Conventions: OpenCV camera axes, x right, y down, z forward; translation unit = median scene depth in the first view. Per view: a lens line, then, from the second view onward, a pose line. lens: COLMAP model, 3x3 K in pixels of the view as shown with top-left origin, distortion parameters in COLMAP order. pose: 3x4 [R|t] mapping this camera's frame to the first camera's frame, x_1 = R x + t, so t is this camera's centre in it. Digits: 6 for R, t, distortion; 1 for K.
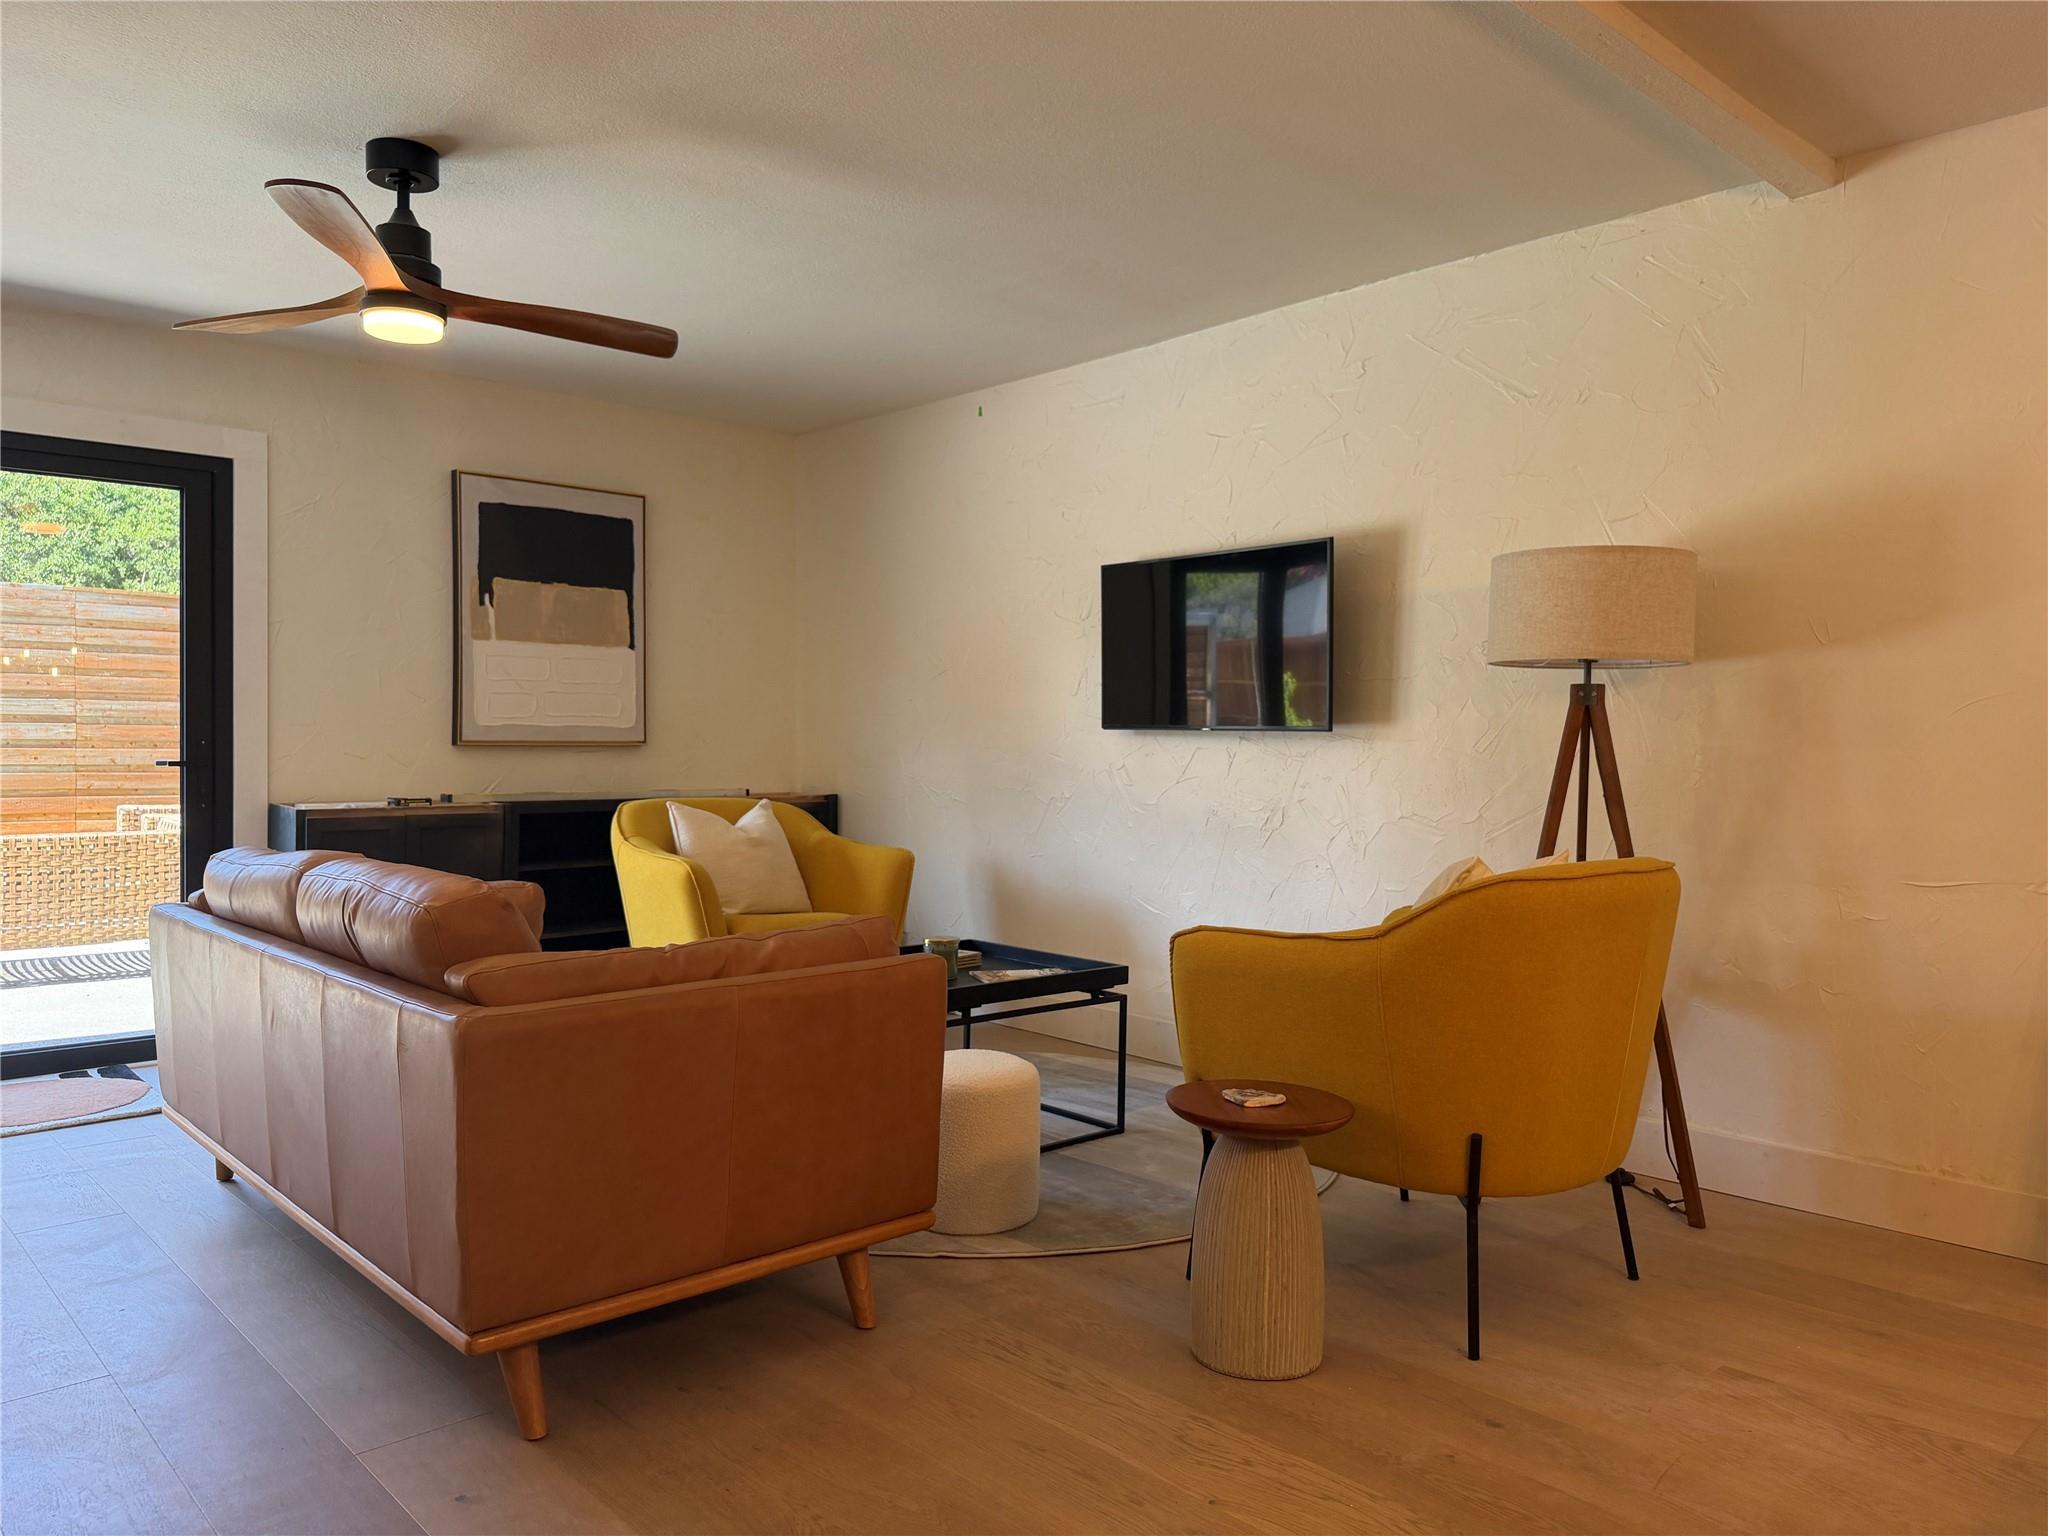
lens RADIAL K [[1449.1, 0, 1032.8], [0, 1449.1, 758.9], [0, 0, 1]] dist [0.124218, -0.200332]
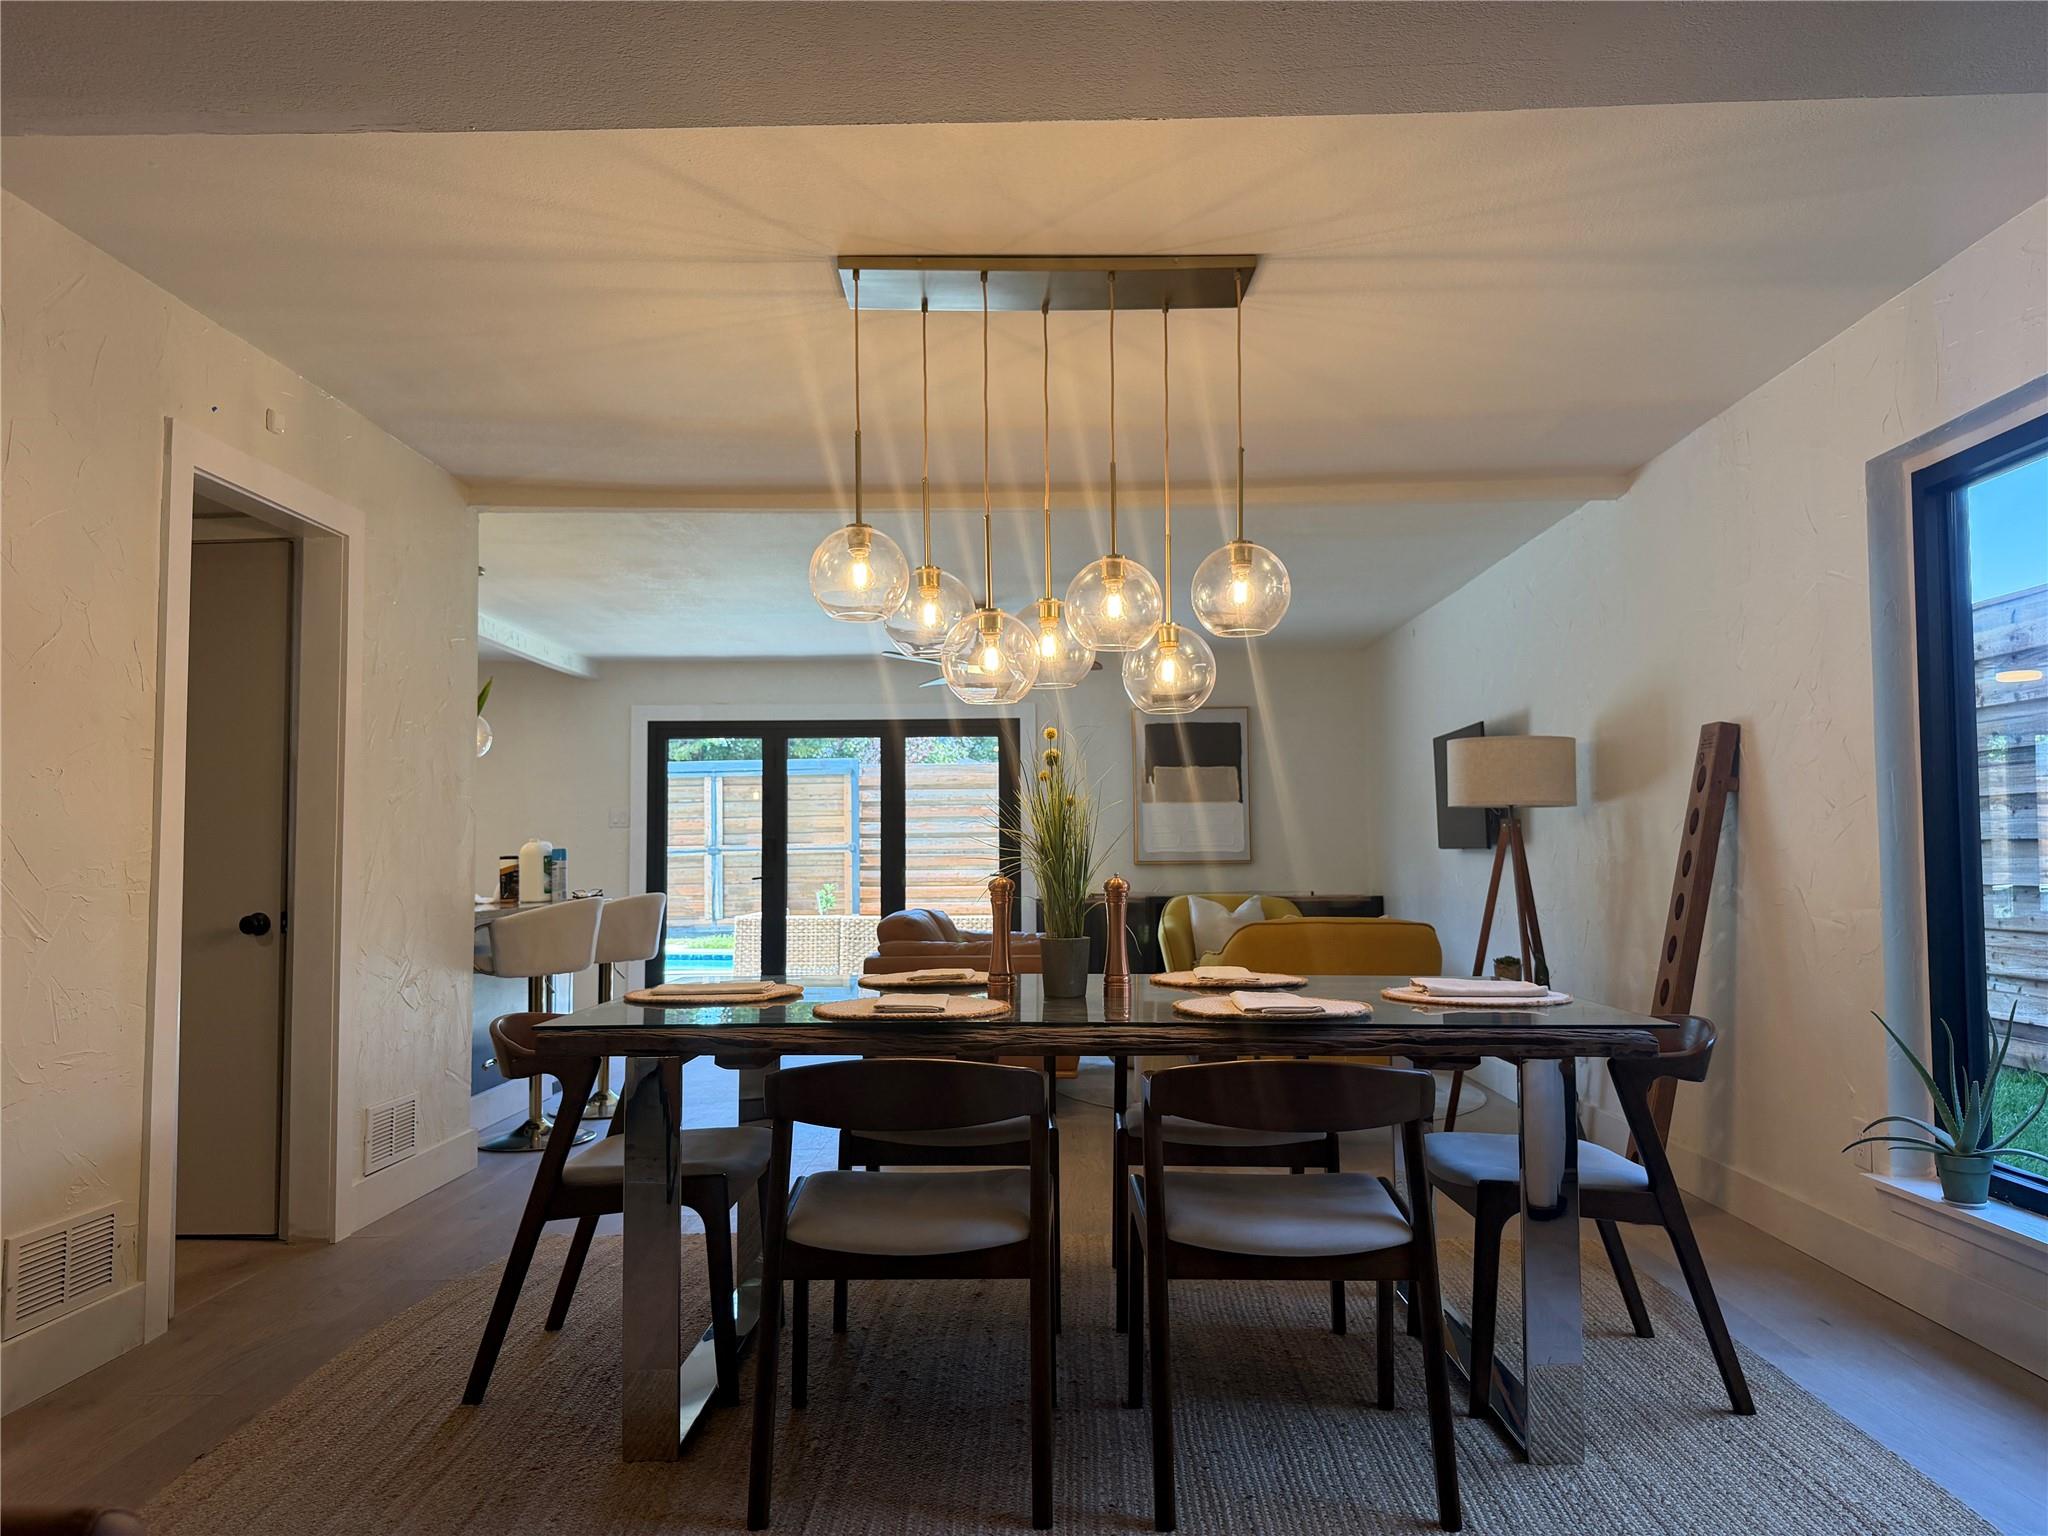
lens RADIAL K [[1418.8, 0, 1028.4], [0, 1418.8, 759.2], [0, 0, 1]] dist [0.037260, -0.043912]
pose [[0.720407, -0.064075, -0.690585, 0.689782], [0.008769, 0.996485, -0.083309, 0.005592], [0.693496, 0.053960, 0.718437, -0.306849]]
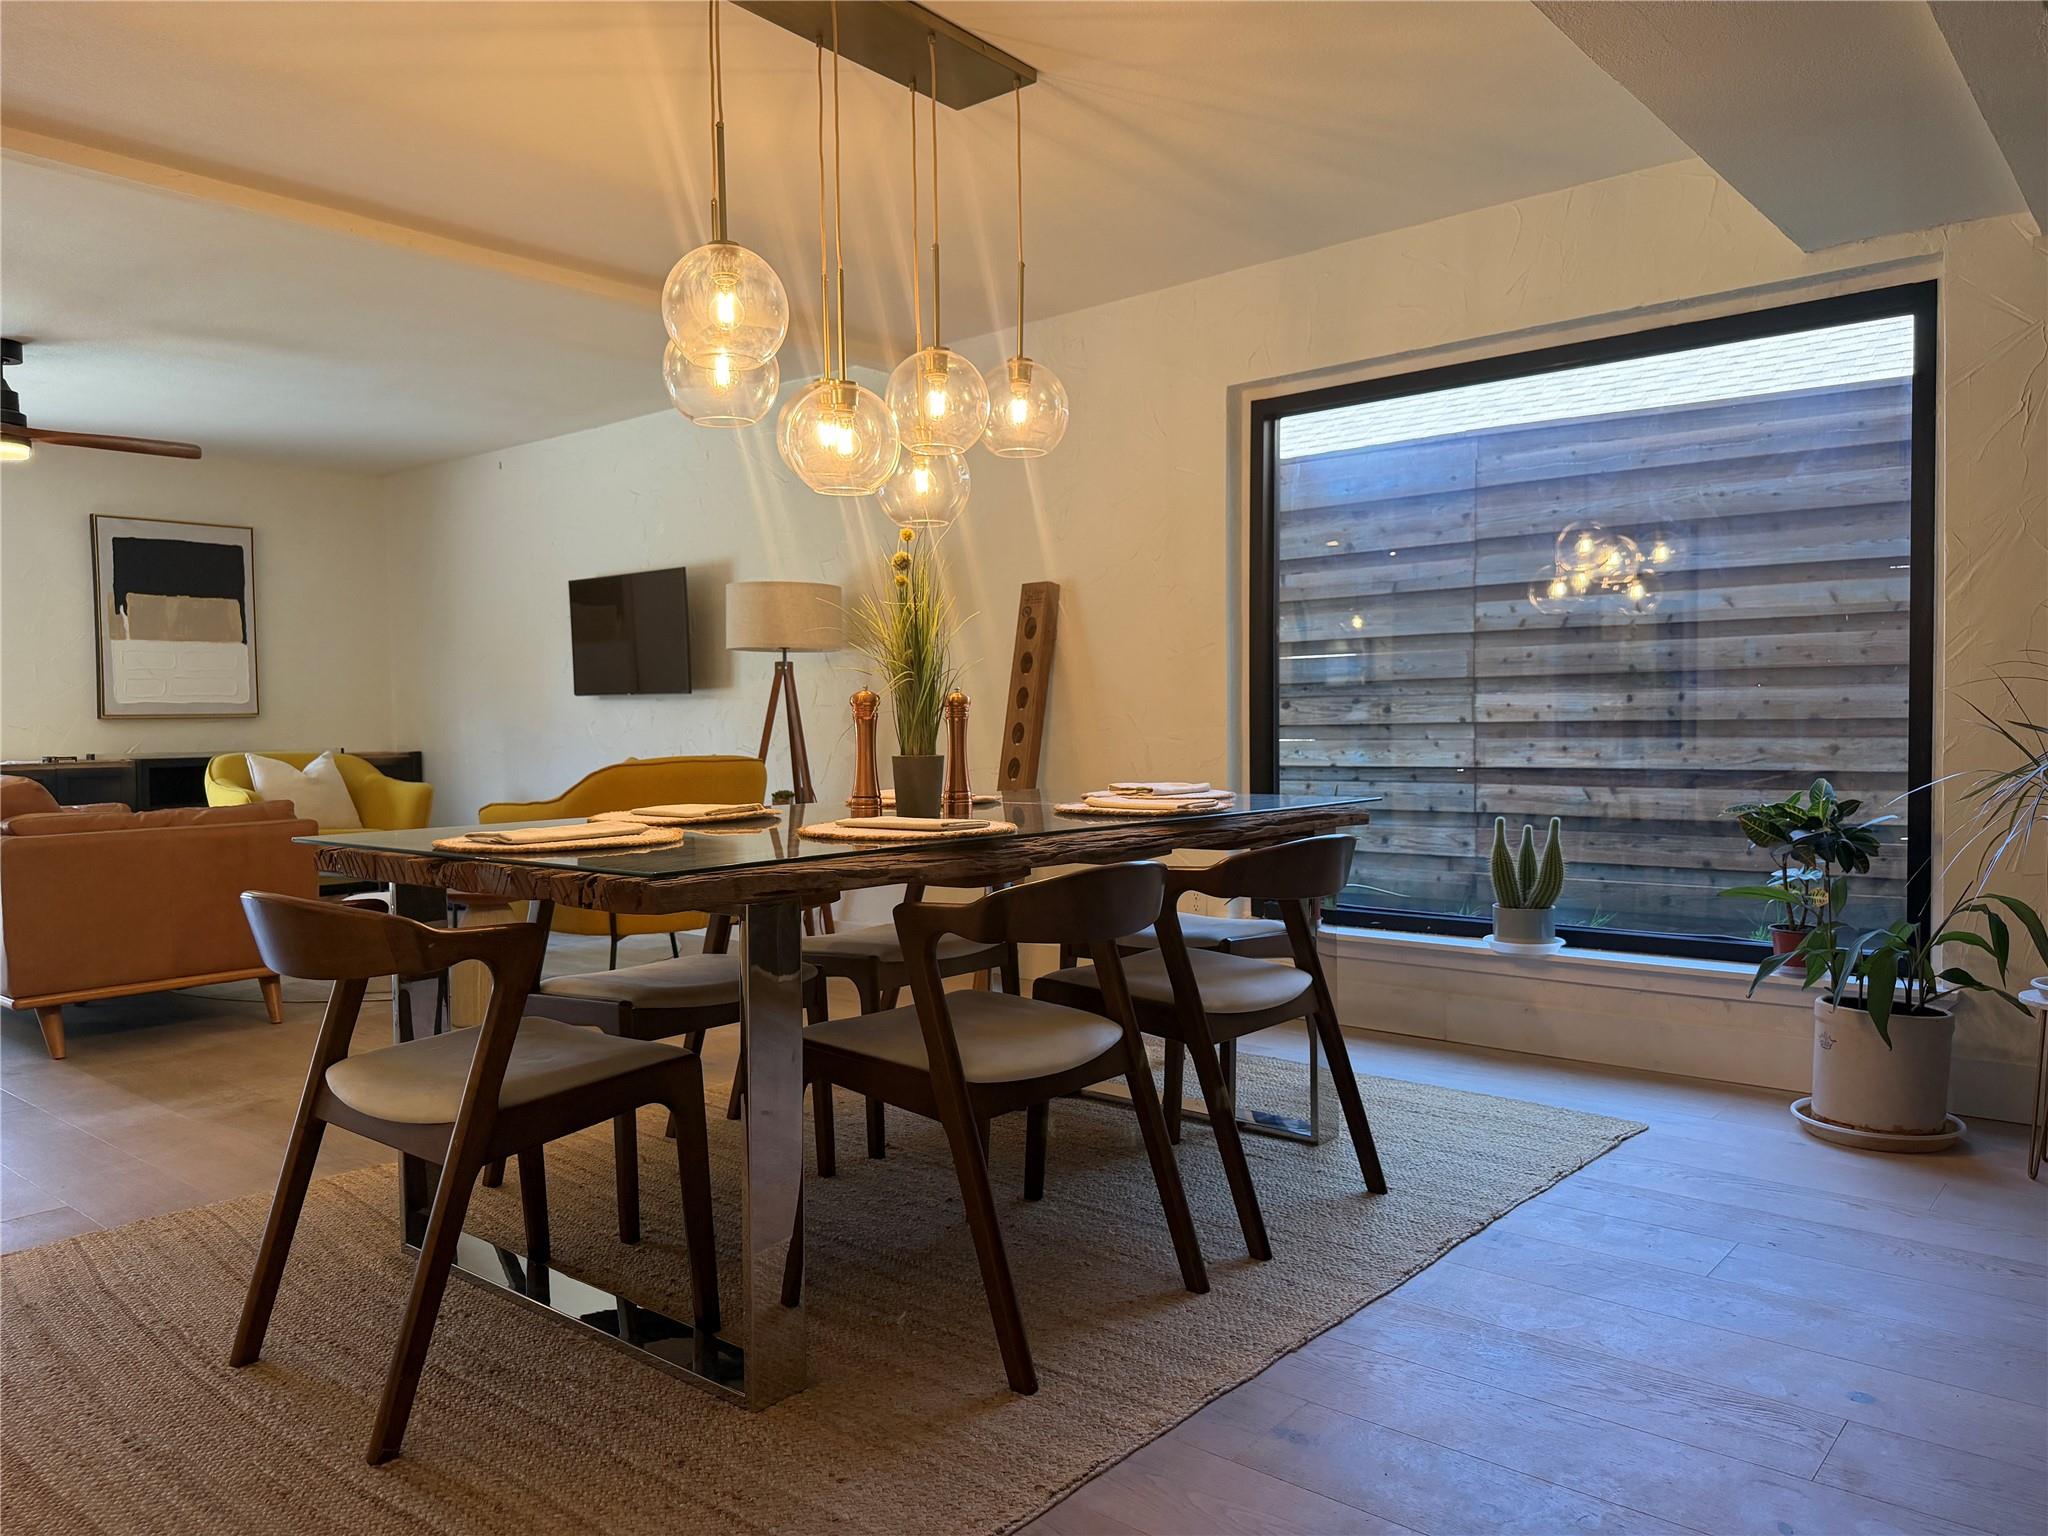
lens RADIAL K [[1445.5, 0, 1024.0], [0, 1445.5, 768.0], [0, 0, 1]] dist [0.001305, -0.002398]
pose [[0.991987, -0.025434, 0.123749, 0.282892], [0.022474, 0.999428, 0.025261, 0.021832], [-0.124321, -0.022278, 0.991992, -0.422007]]
